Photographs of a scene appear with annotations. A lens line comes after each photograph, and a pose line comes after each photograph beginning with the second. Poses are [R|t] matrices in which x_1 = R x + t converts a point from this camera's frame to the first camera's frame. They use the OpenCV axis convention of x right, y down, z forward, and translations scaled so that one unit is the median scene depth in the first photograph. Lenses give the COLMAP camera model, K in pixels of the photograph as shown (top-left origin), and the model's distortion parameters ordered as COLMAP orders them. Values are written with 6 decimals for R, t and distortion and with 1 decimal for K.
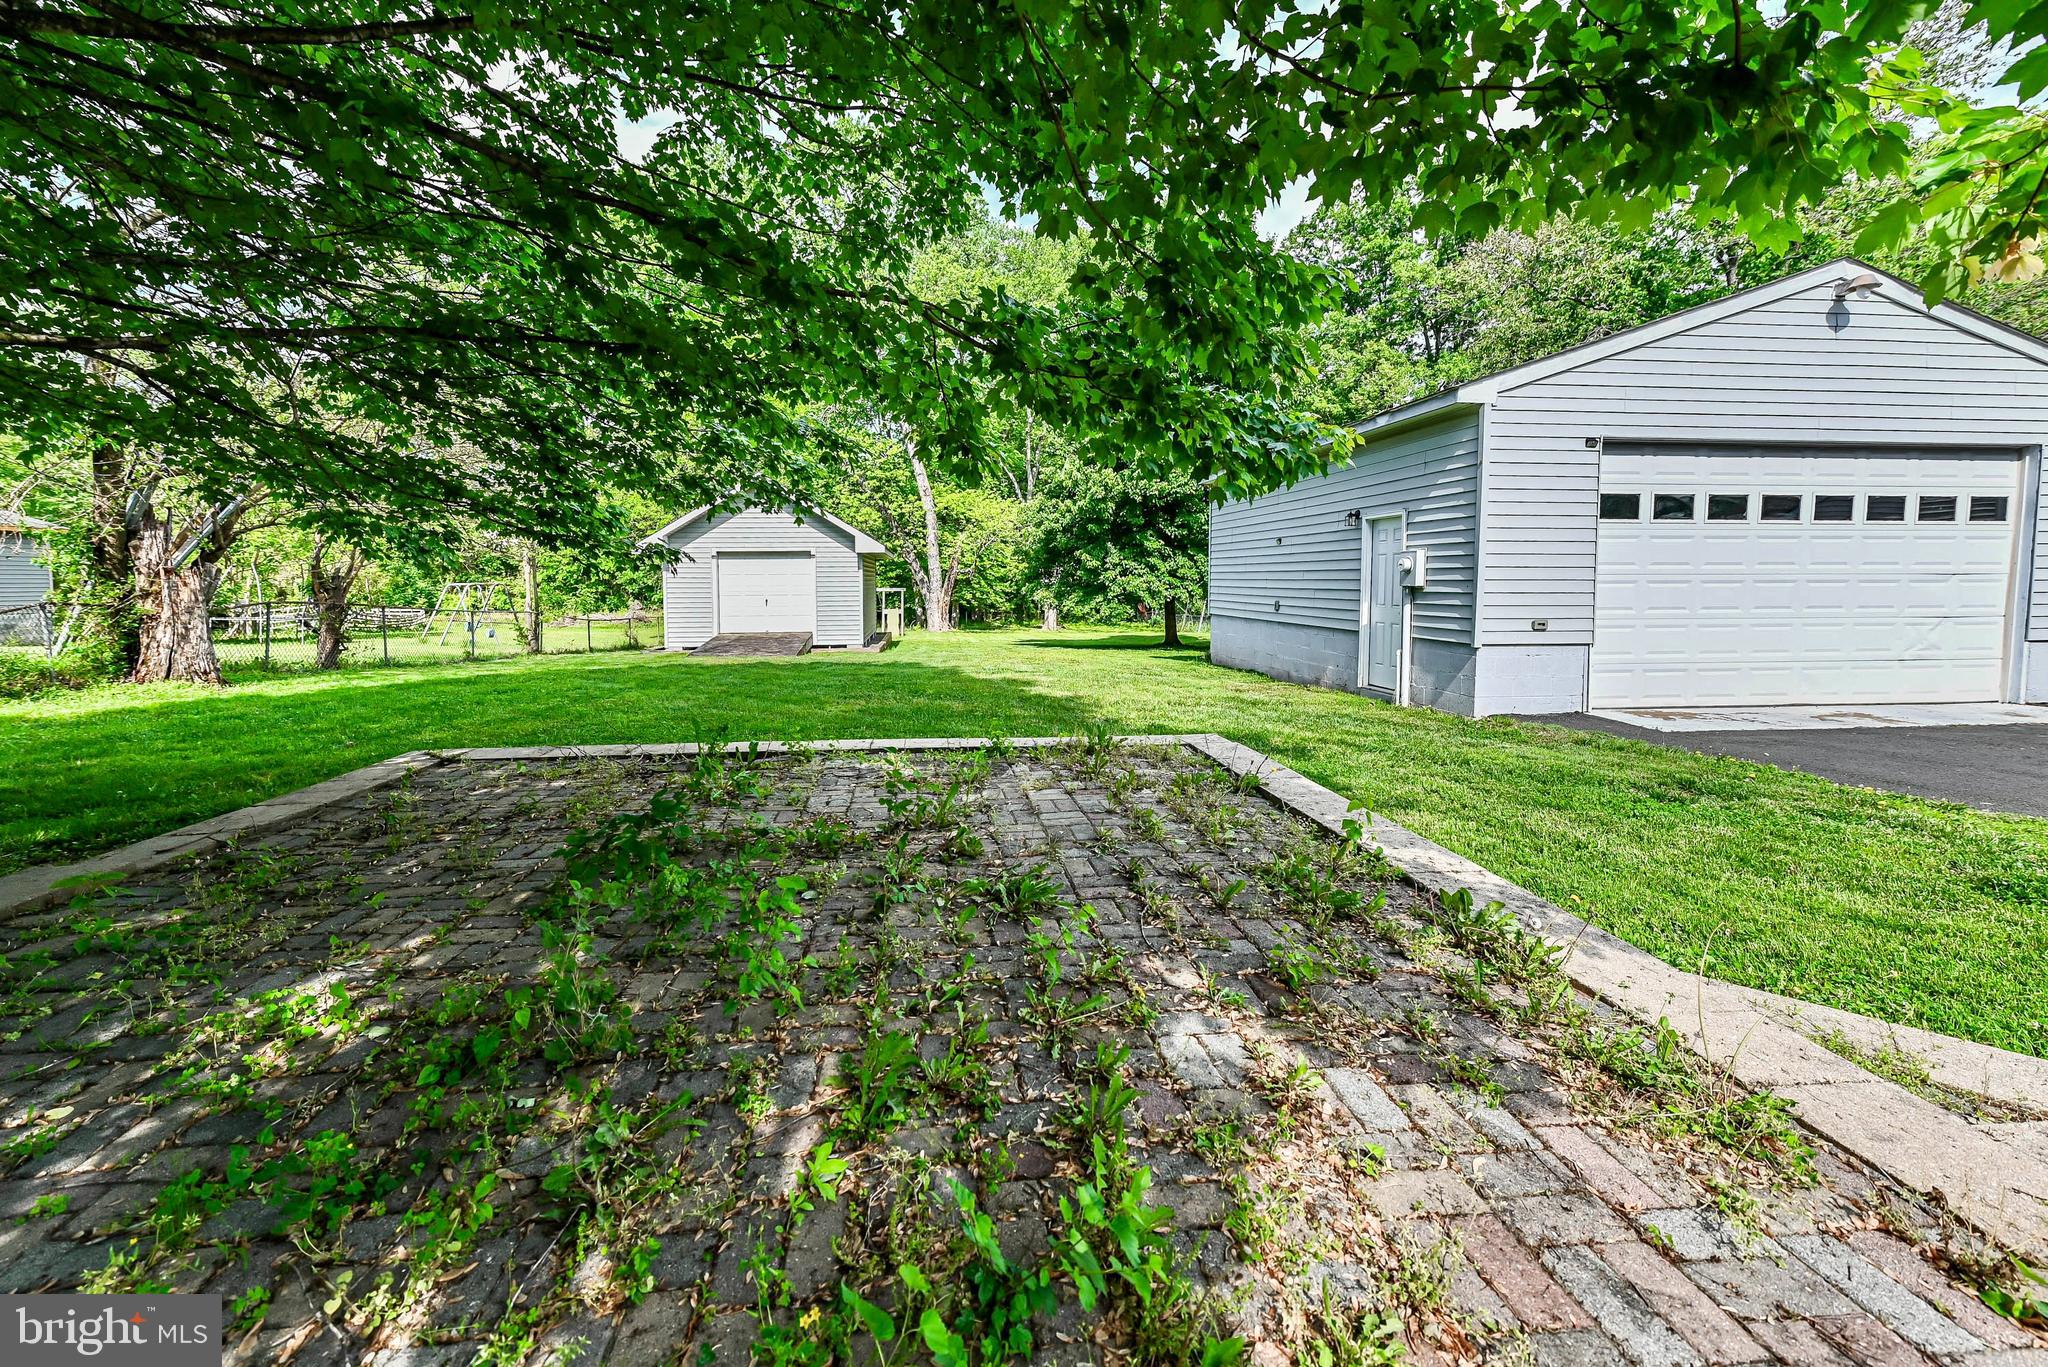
lens RADIAL K [[826.5, 0, 1020.9], [0, 826.5, 626.4], [0, 0, 1]] dist [0.022913, 0.001473]
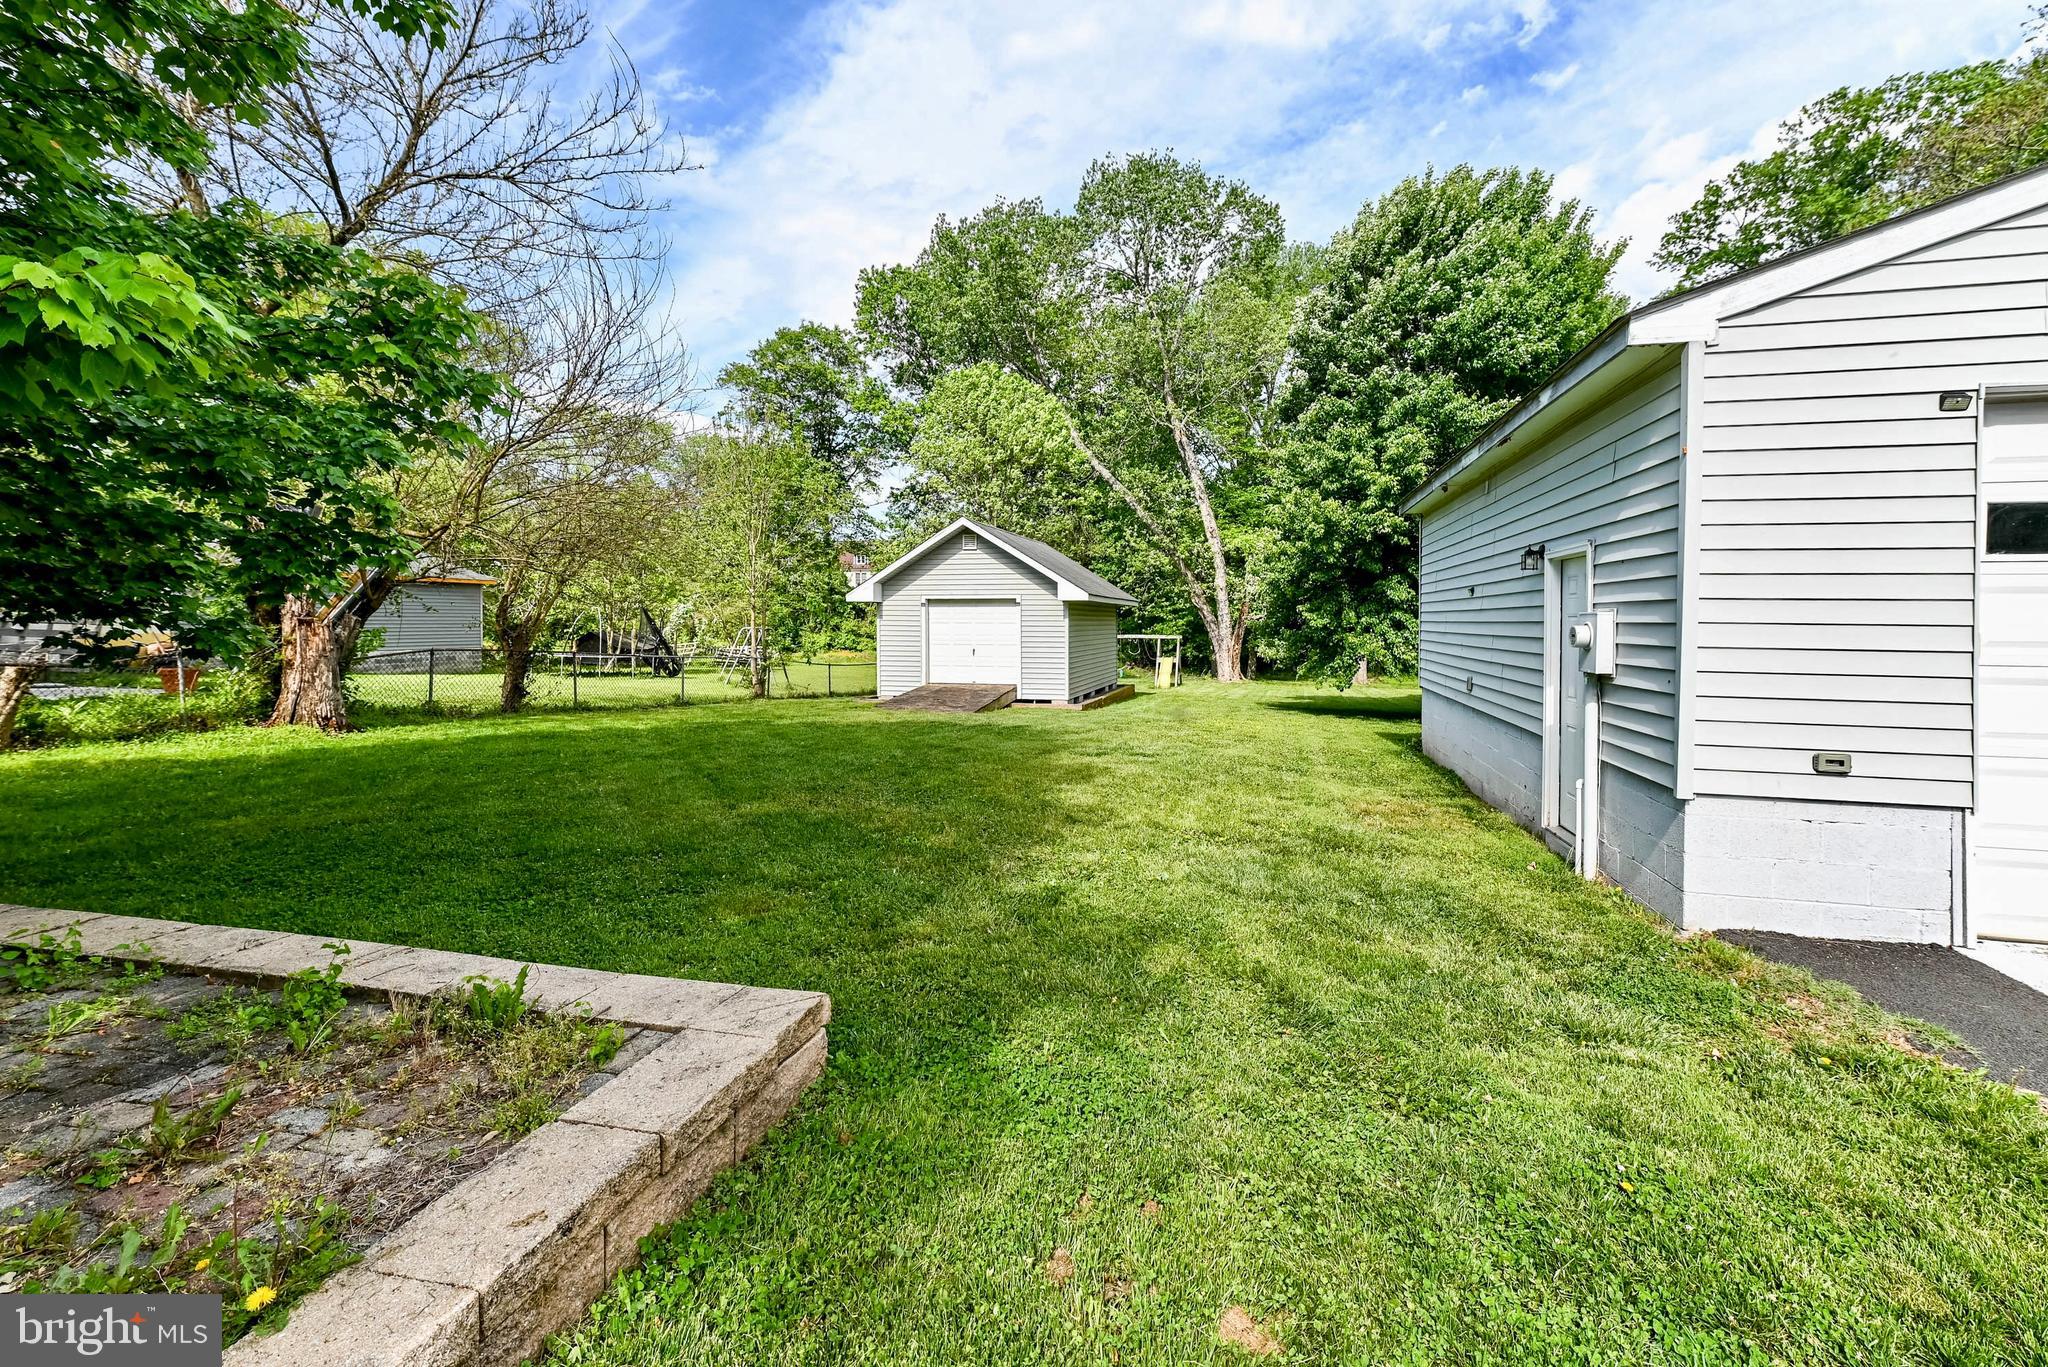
lens RADIAL K [[826.5, 0, 1111.2], [0, 826.5, 632.9], [0, 0, 1]] dist [0.022913, 0.001473]
pose [[0.952118, 0.015759, -0.305323, 0.236166], [-0.029230, 0.998788, -0.039602, -0.031370], [0.304329, 0.046630, 0.951425, 0.245210]]
